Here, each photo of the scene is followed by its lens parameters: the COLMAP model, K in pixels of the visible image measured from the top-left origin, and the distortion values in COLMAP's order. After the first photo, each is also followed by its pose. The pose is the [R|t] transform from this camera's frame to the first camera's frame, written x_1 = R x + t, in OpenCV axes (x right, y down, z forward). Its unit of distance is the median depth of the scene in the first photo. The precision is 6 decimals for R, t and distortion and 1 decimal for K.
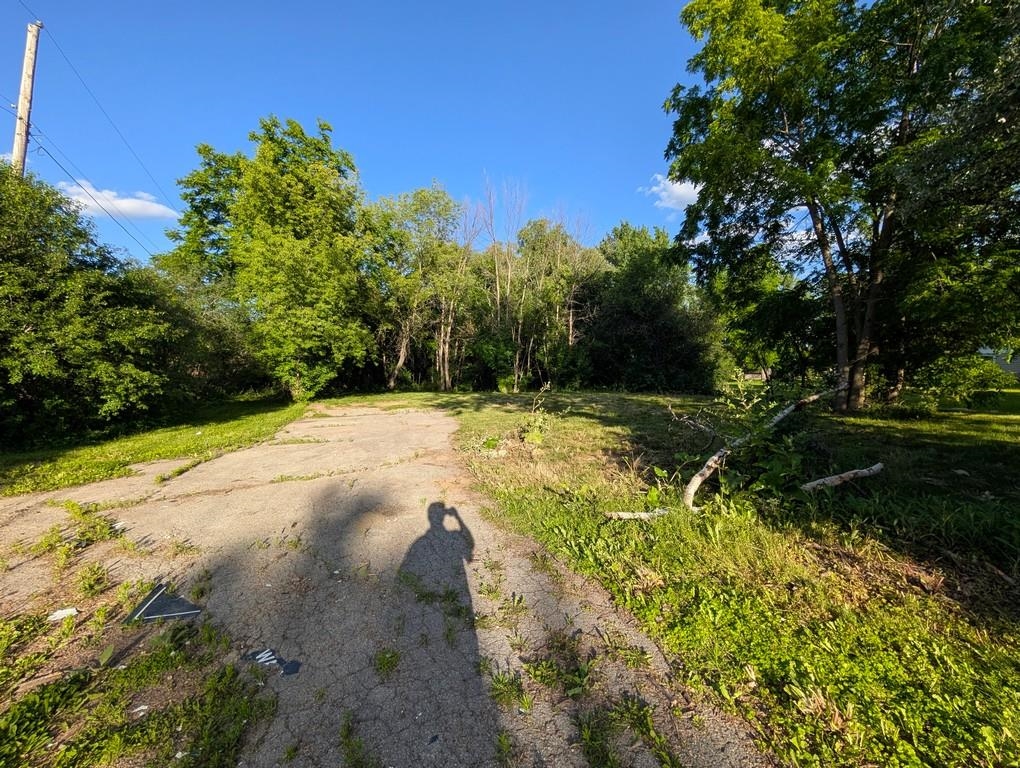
lens RADIAL K [[383.7, 0, 510.0], [0, 383.7, 384.0], [0, 0, 1]] dist [-0.001317, -0.000088]
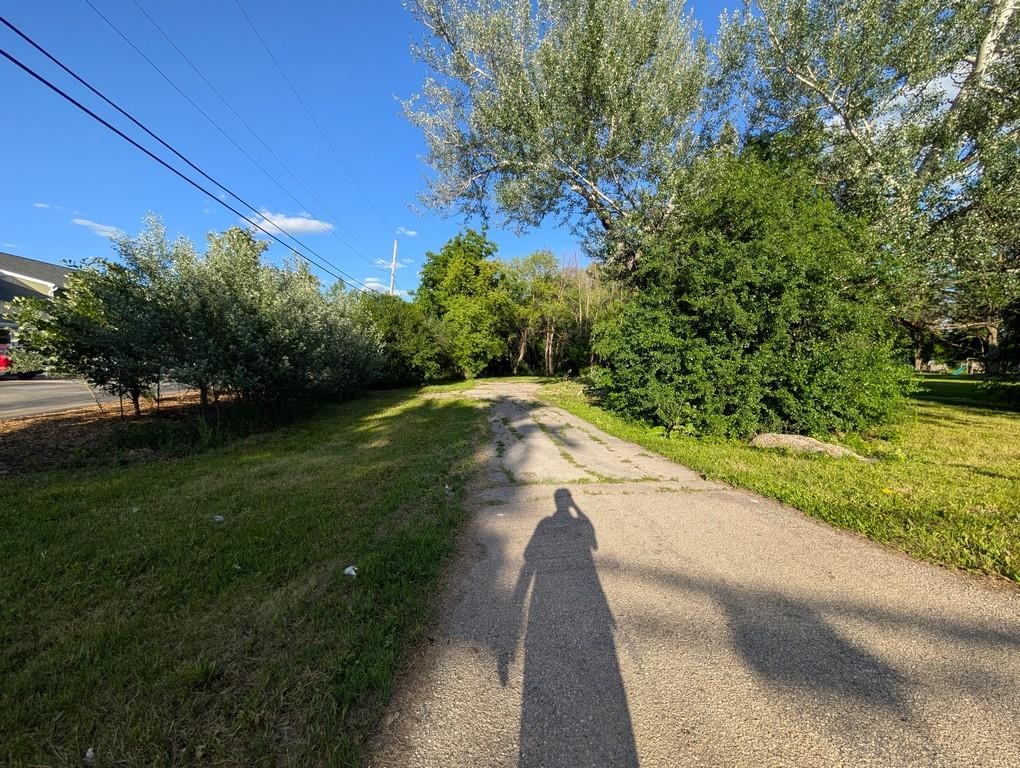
lens RADIAL K [[383.7, 0, 510.0], [0, 383.7, 384.0], [0, 0, 1]] dist [-0.001317, -0.000088]
pose [[0.953074, 0.023807, -0.301801, 0.165462], [-0.016151, 0.999482, 0.027839, 0.009804], [0.302307, -0.021658, 0.952965, -0.567152]]
